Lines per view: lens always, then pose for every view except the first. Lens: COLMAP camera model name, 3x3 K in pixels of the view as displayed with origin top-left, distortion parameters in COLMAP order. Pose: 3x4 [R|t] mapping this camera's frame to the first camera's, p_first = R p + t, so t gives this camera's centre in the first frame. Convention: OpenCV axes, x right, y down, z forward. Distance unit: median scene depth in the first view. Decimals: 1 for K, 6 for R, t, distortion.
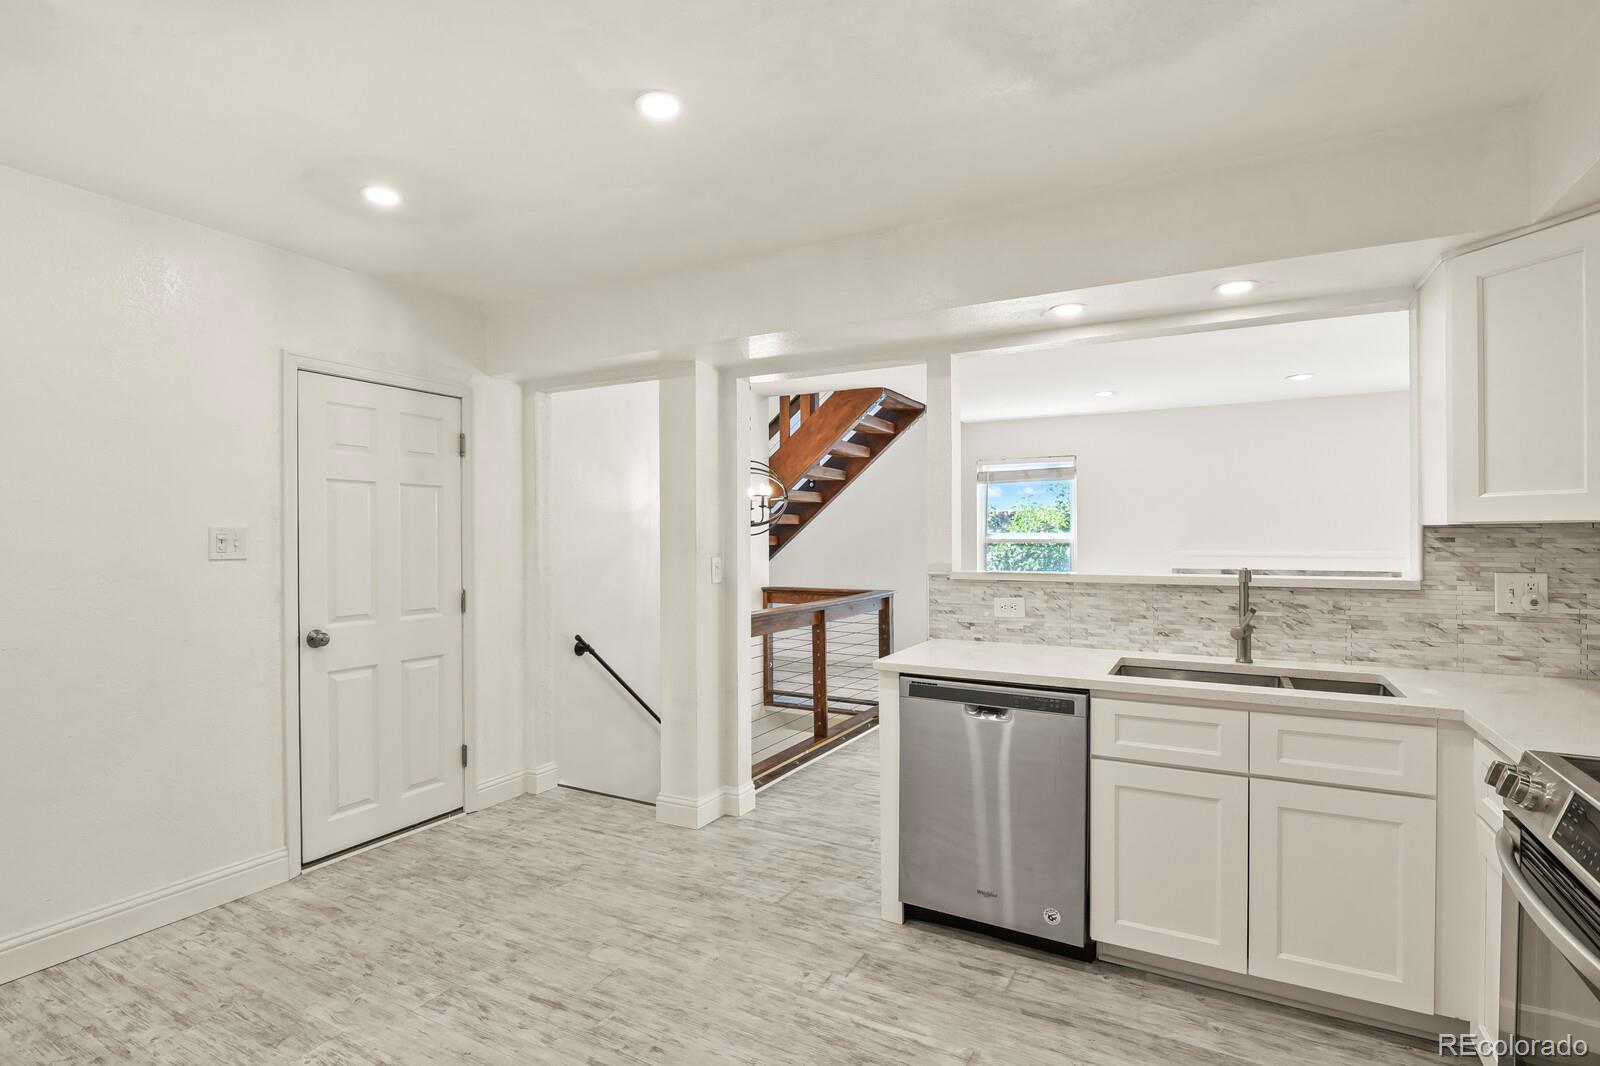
lens RADIAL K [[777.3, 0, 805.6], [0, 777.3, 538.6], [0, 0, 1]] dist [-0.005522, -0.004888]
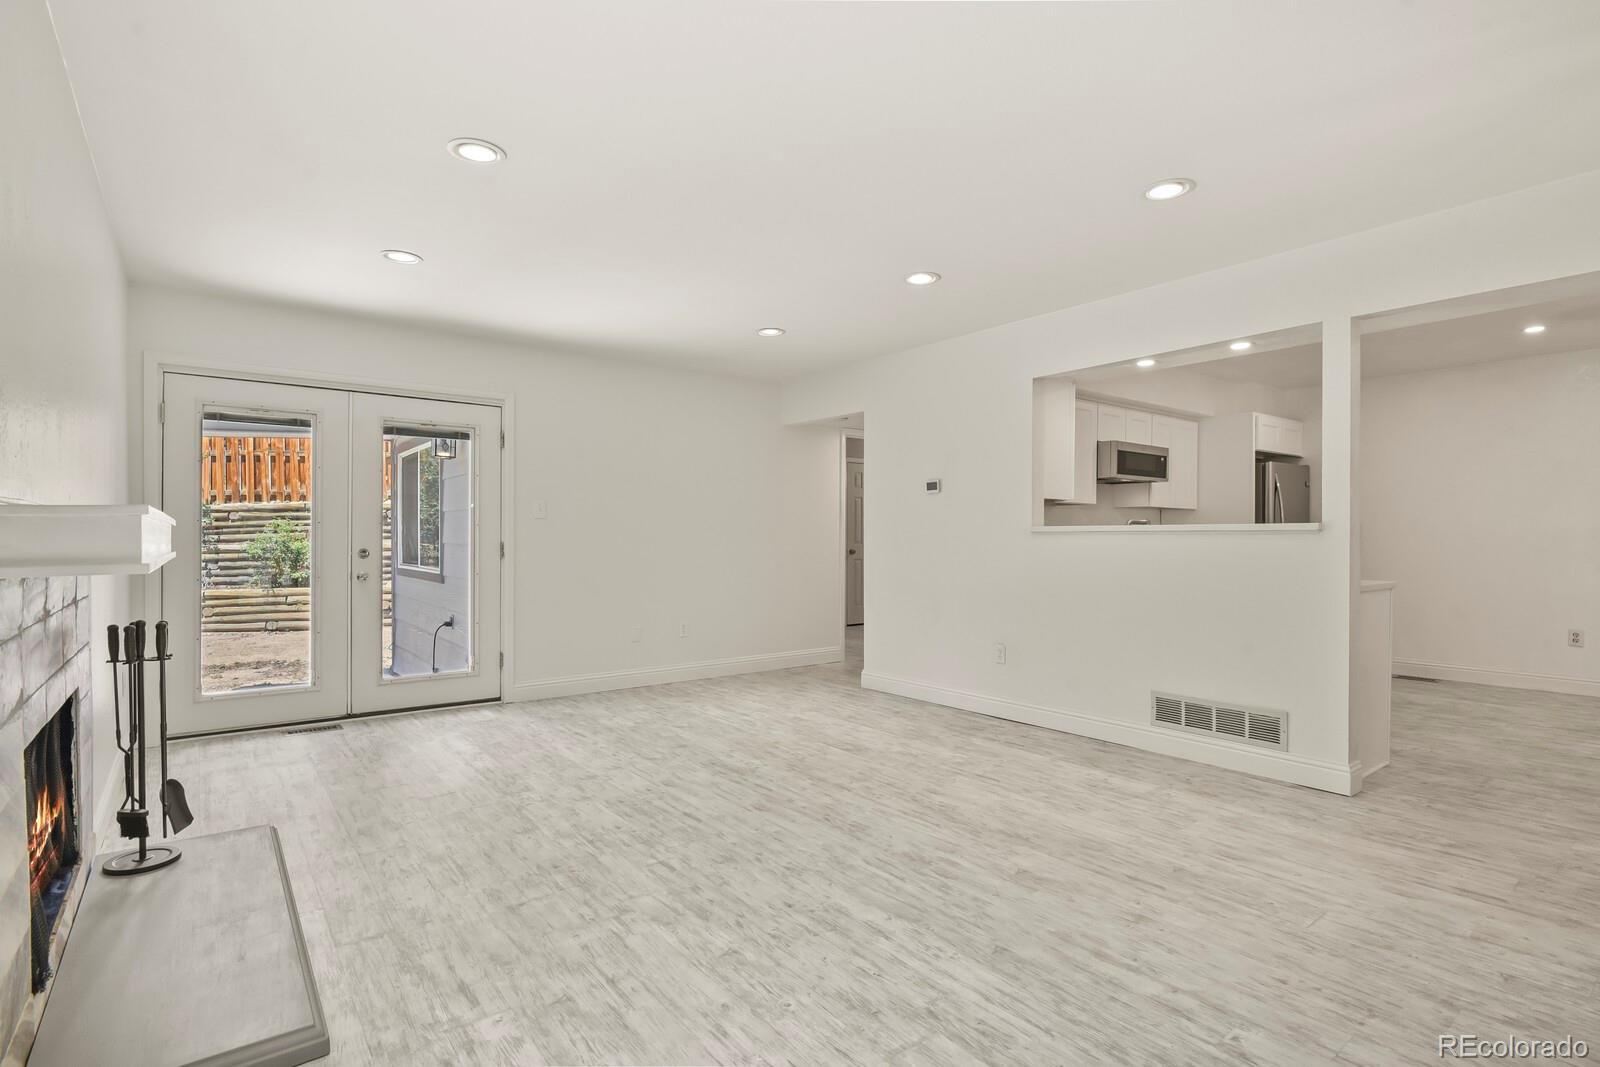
lens RADIAL K [[777.3, 0, 805.9], [0, 777.3, 535.5], [0, 0, 1]] dist [-0.005522, -0.004888]
pose [[-0.916624, 0.001755, 0.399747, 0.525898], [0.002476, 0.999996, 0.001287, 0.066588], [-0.399743, 0.002169, -0.916624, 2.796058]]
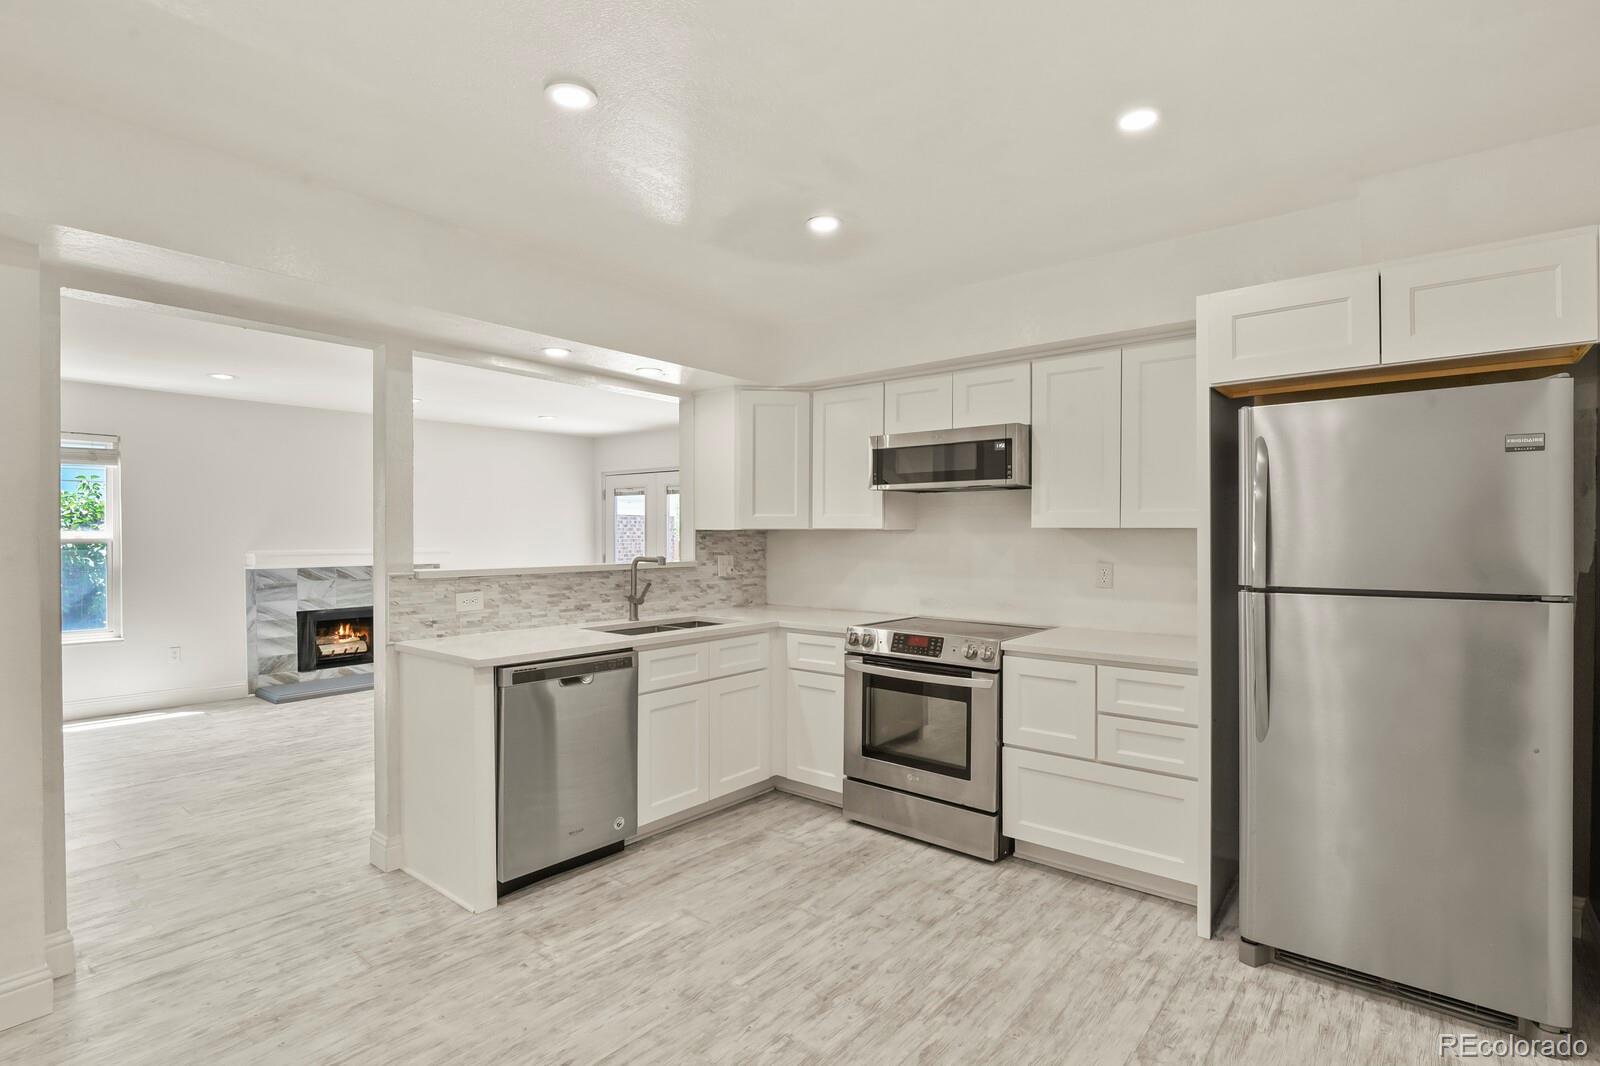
lens RADIAL K [[777.3, 0, 797.1], [0, 777.3, 537.2], [0, 0, 1]] dist [-0.005522, -0.004888]
pose [[0.189622, -0.002288, 0.981855, -0.830495], [0.003507, 0.999992, 0.001653, -0.001469], [-0.981851, 0.003130, 0.189628, 0.404330]]
